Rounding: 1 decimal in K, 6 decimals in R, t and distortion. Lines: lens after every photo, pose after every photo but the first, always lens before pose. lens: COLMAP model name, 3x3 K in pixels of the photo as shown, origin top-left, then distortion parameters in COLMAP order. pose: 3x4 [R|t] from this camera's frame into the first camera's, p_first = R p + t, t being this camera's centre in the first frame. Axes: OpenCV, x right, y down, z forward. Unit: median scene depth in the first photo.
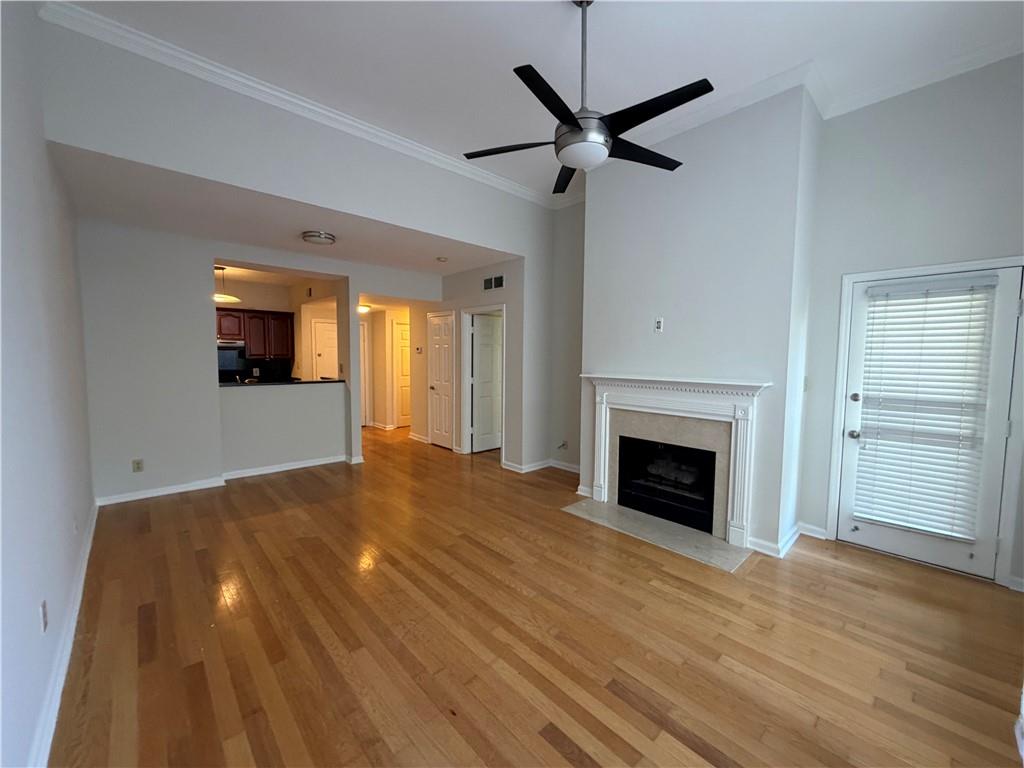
lens RADIAL K [[410.4, 0, 509.8], [0, 410.4, 383.1], [0, 0, 1]] dist [0.002490, 0.001291]
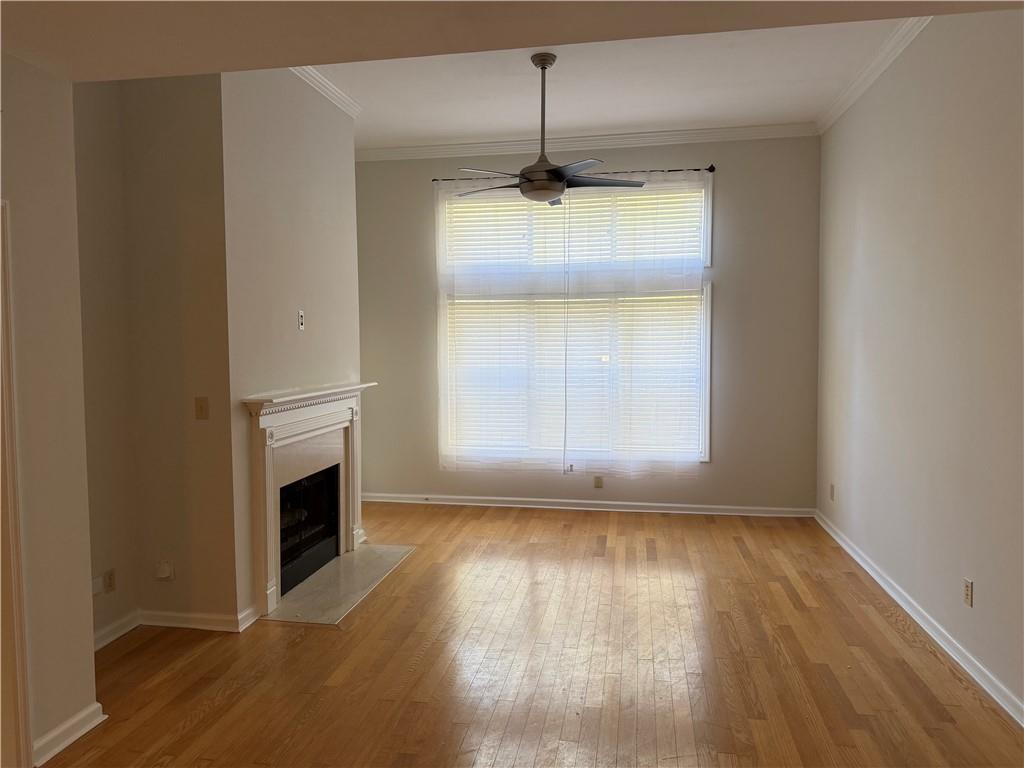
lens RADIAL K [[718.4, 0, 510.7], [0, 718.4, 384.2], [0, 0, 1]] dist [0.053317, -0.042148]
pose [[-0.595295, -0.053321, 0.801736, -1.623435], [0.054687, 0.992793, 0.106633, -0.256234], [-0.801644, 0.107322, -0.588089, 2.616742]]
